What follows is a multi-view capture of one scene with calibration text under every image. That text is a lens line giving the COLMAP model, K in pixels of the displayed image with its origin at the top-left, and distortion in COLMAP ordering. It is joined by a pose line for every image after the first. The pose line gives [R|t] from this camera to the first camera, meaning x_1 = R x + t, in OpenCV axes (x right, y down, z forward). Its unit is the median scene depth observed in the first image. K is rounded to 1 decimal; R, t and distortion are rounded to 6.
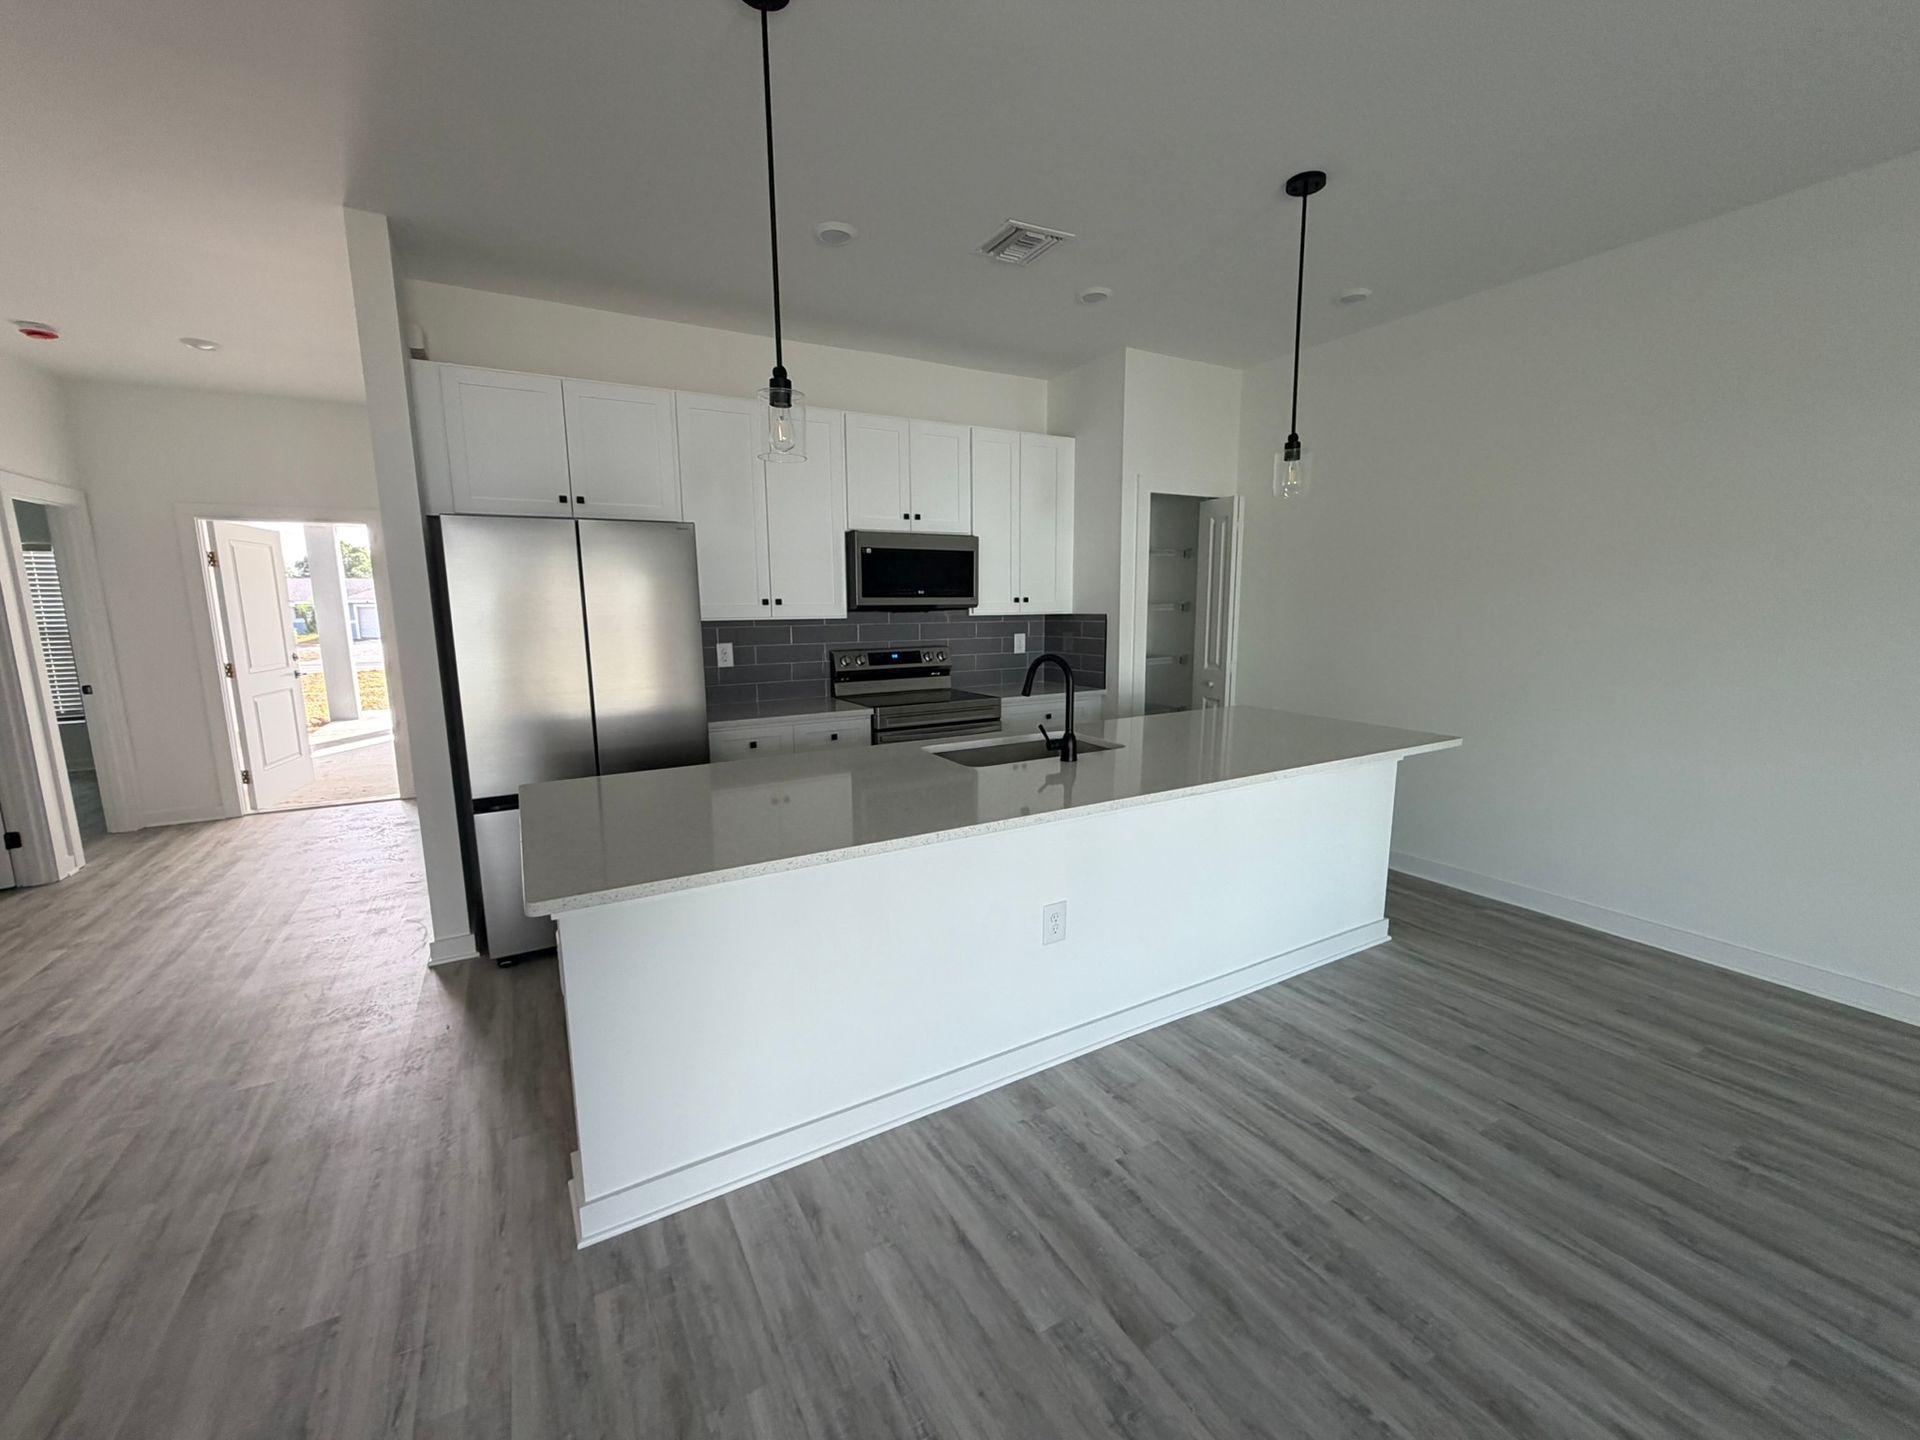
lens RADIAL K [[768.2, 0, 957.6], [0, 768.2, 722.2], [0, 0, 1]] dist [-0.000569, 0.000355]
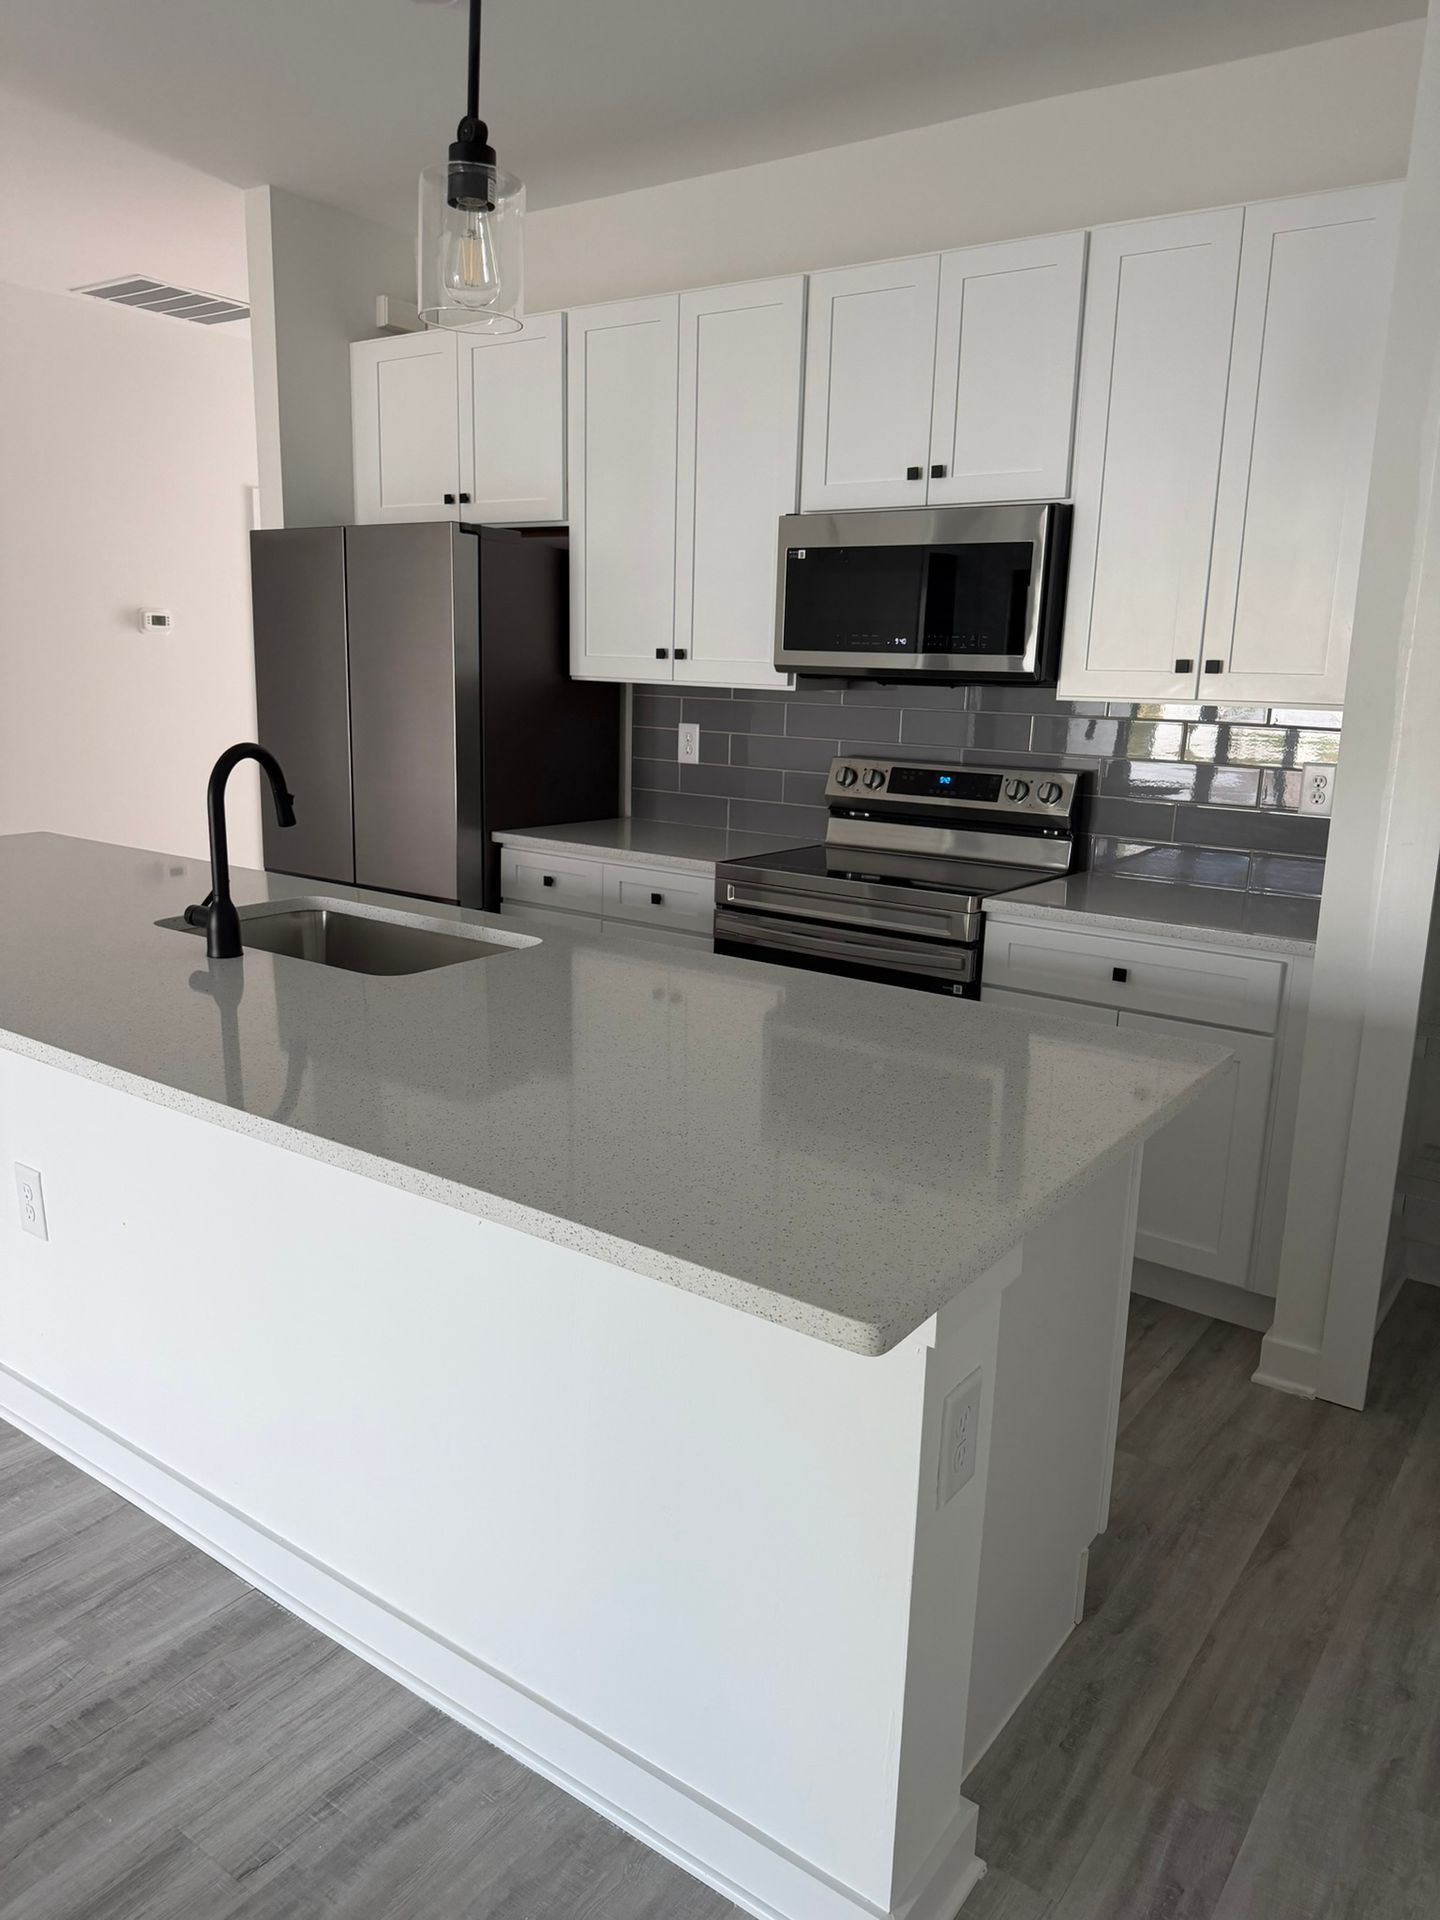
lens RADIAL K [[1350.3, 0, 716.5], [0, 1350.3, 961.9], [0, 0, 1]] dist [0.059237, -0.080709]
pose [[0.411021, 0.213963, -0.886161, 0.938775], [-0.176252, 0.972377, 0.153030, -0.119904], [0.894426, 0.093289, 0.437379, 0.783389]]
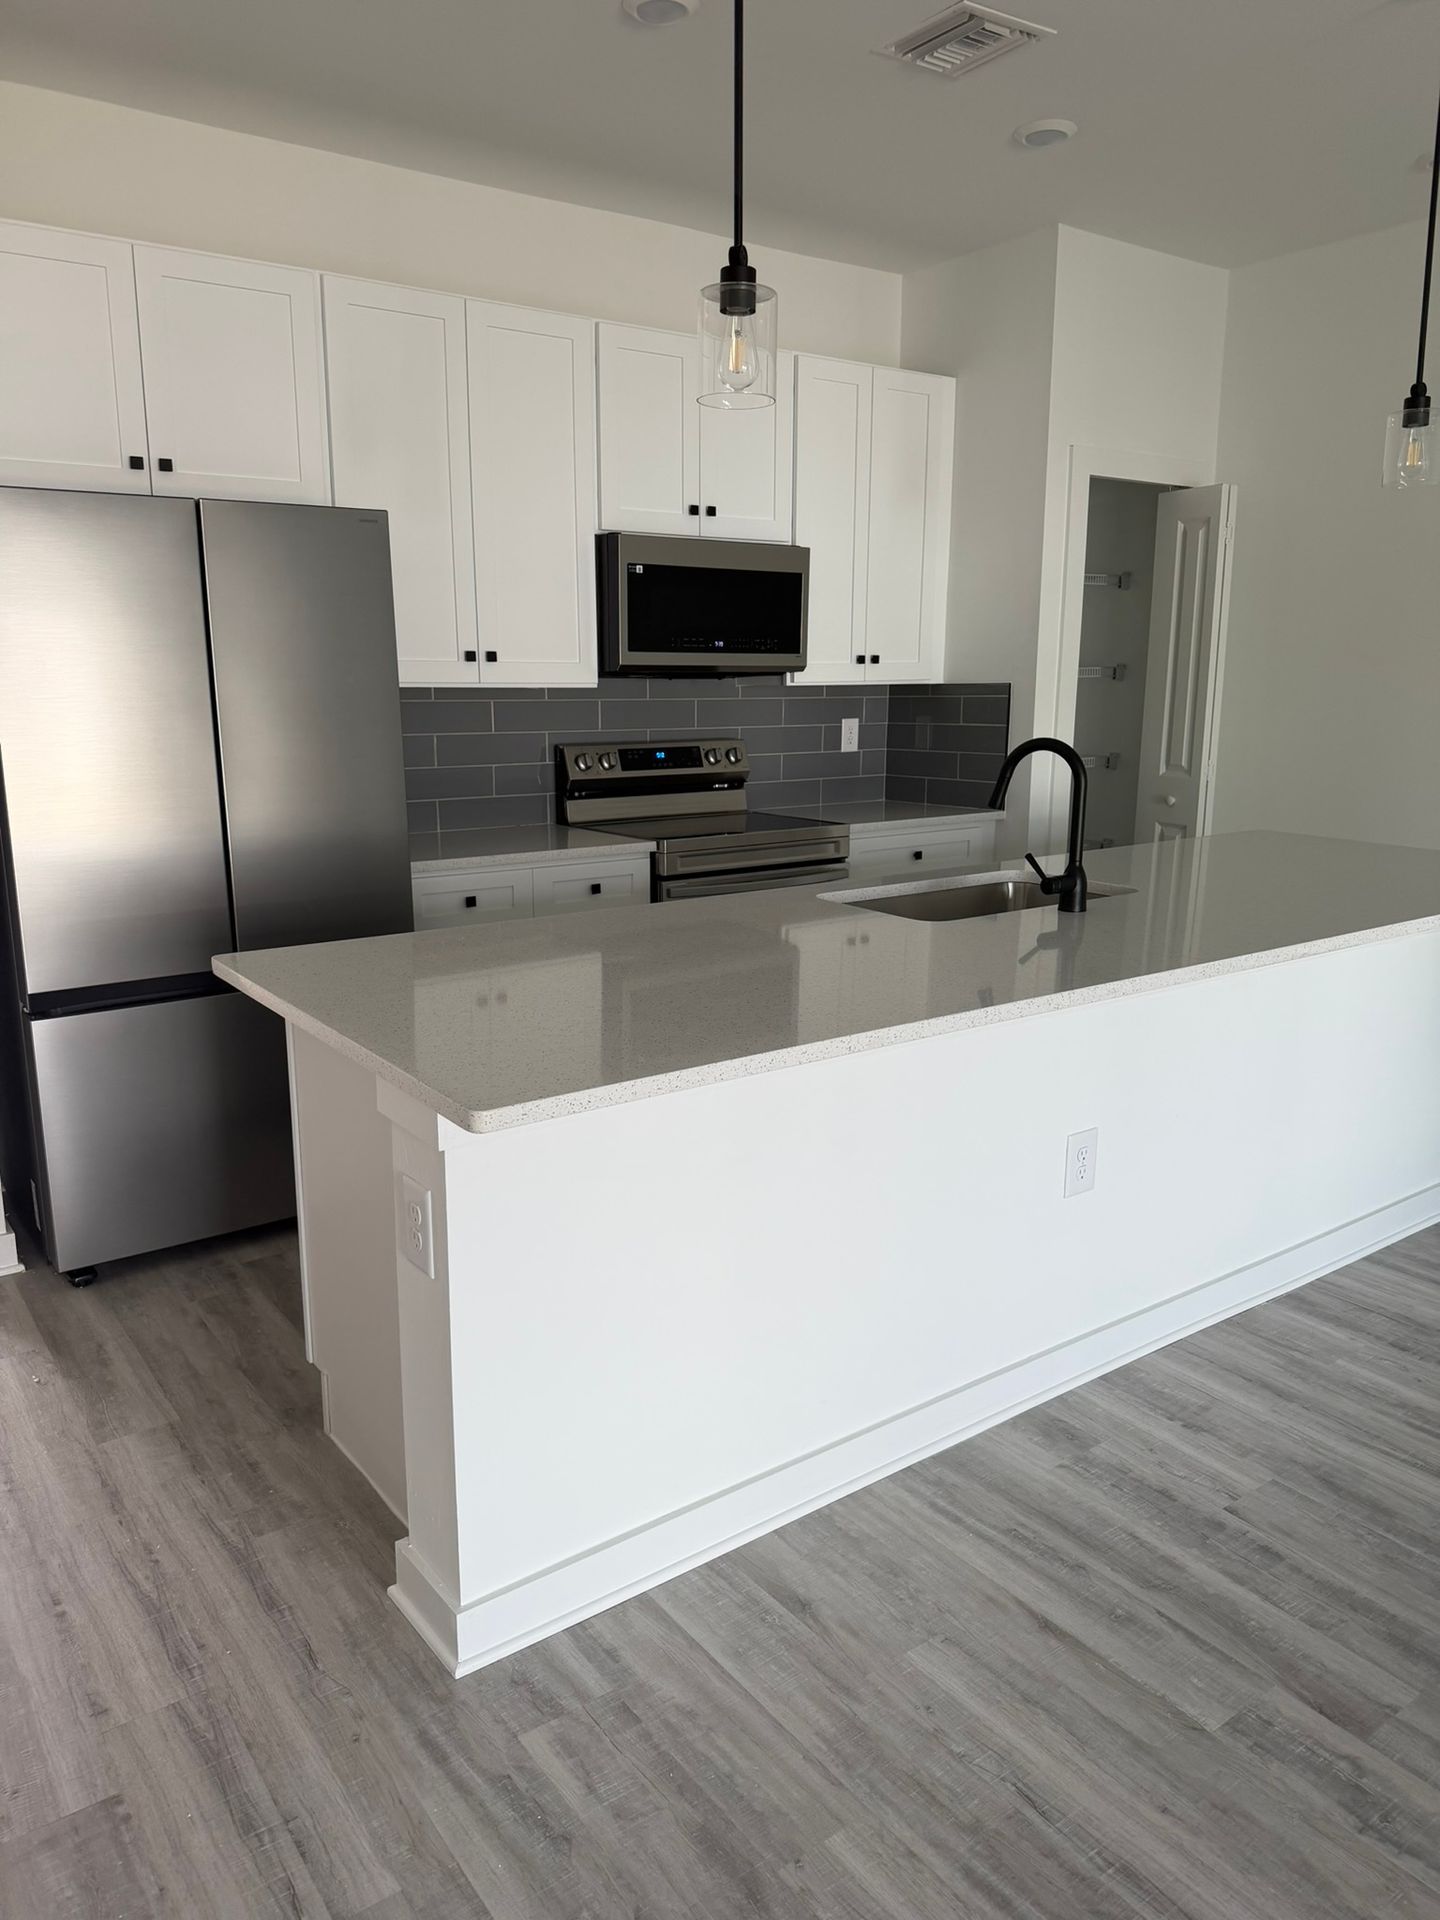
lens RADIAL K [[1350.3, 0, 716.5], [0, 1350.3, 961.9], [0, 0, 1]] dist [0.059237, -0.080709]
pose [[0.994259, -0.014821, 0.105973, -0.228059], [0.009154, 0.998512, 0.053756, 0.025722], [-0.106612, -0.052477, 0.992915, -0.056533]]
